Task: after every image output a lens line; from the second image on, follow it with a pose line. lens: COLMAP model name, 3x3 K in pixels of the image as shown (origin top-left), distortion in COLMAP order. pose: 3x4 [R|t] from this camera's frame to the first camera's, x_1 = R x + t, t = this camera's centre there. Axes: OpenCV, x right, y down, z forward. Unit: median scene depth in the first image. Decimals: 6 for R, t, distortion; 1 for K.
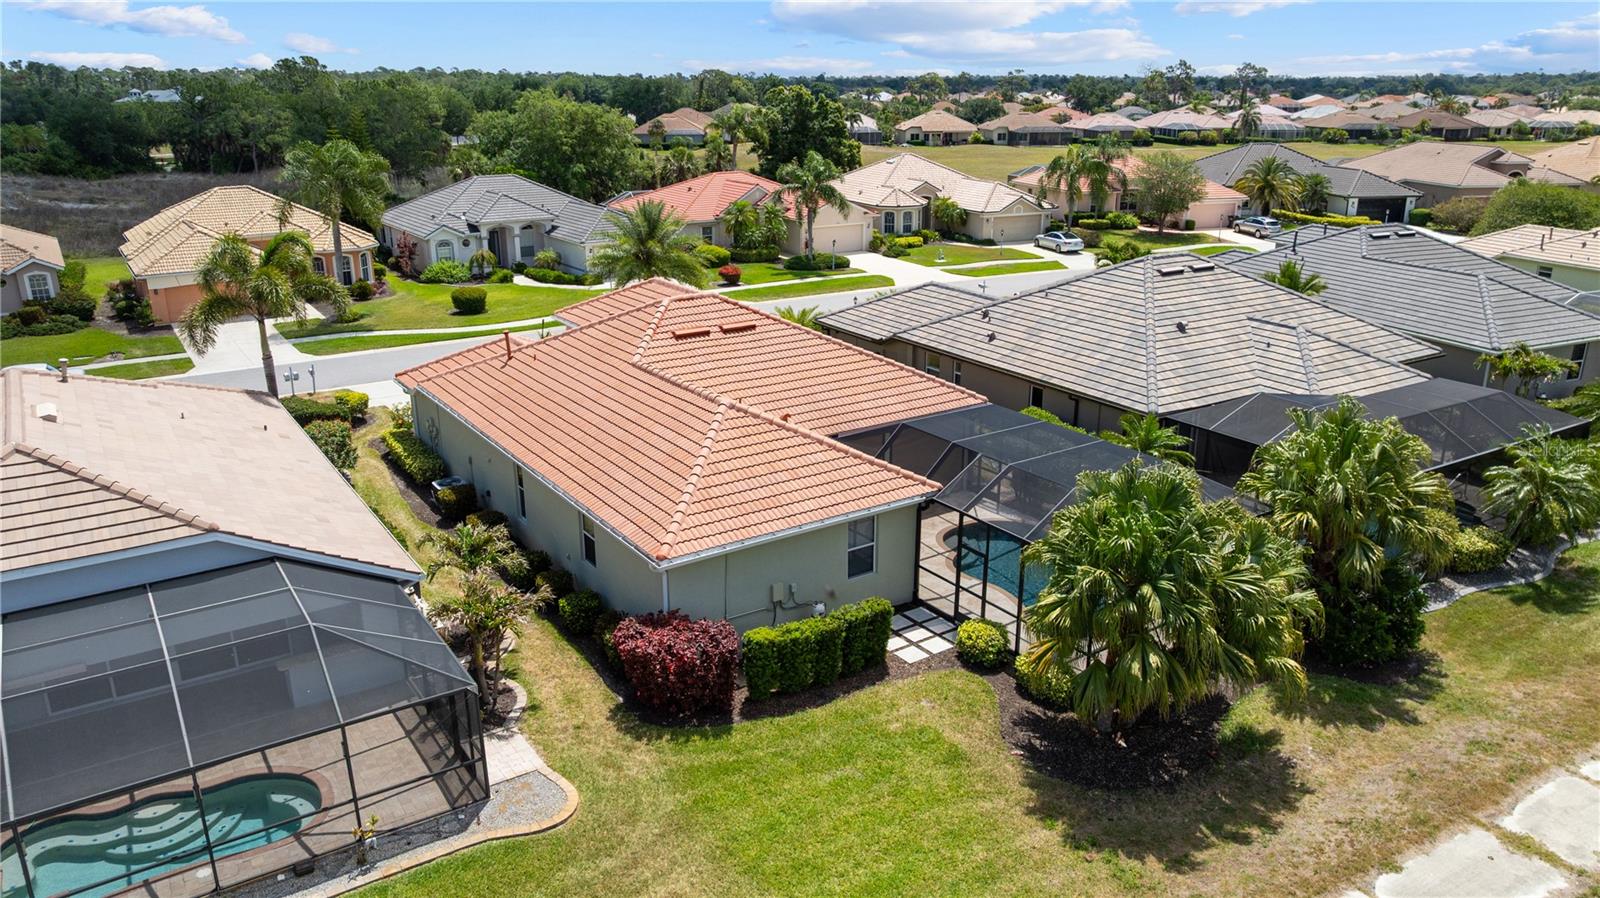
lens RADIAL K [[1138.5, 0, 800.0], [0, 1138.5, 449.0], [0, 0, 1]] dist [-0.029772, 0.059125]
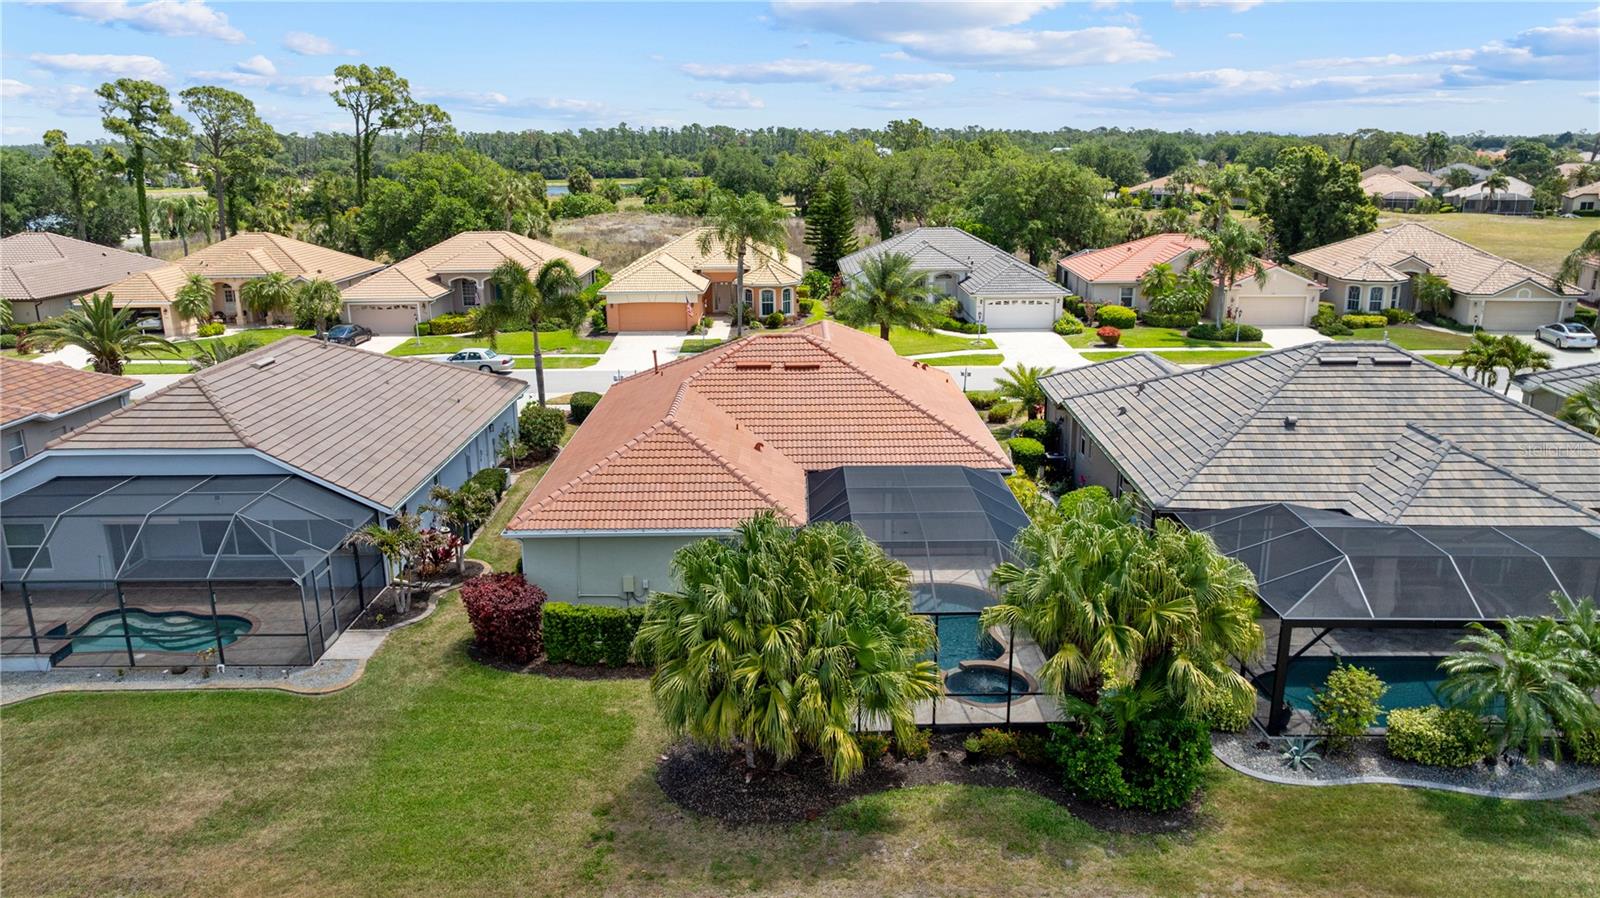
lens RADIAL K [[1124.5, 0, 800.0], [0, 1124.5, 449.0], [0, 0, 1]] dist [-0.010302, 0.006354]
pose [[0.832193, 0.143584, -0.535573, 0.214736], [-0.167832, 0.985809, 0.003506, -0.012534], [0.528476, 0.086968, 0.844482, 0.036105]]
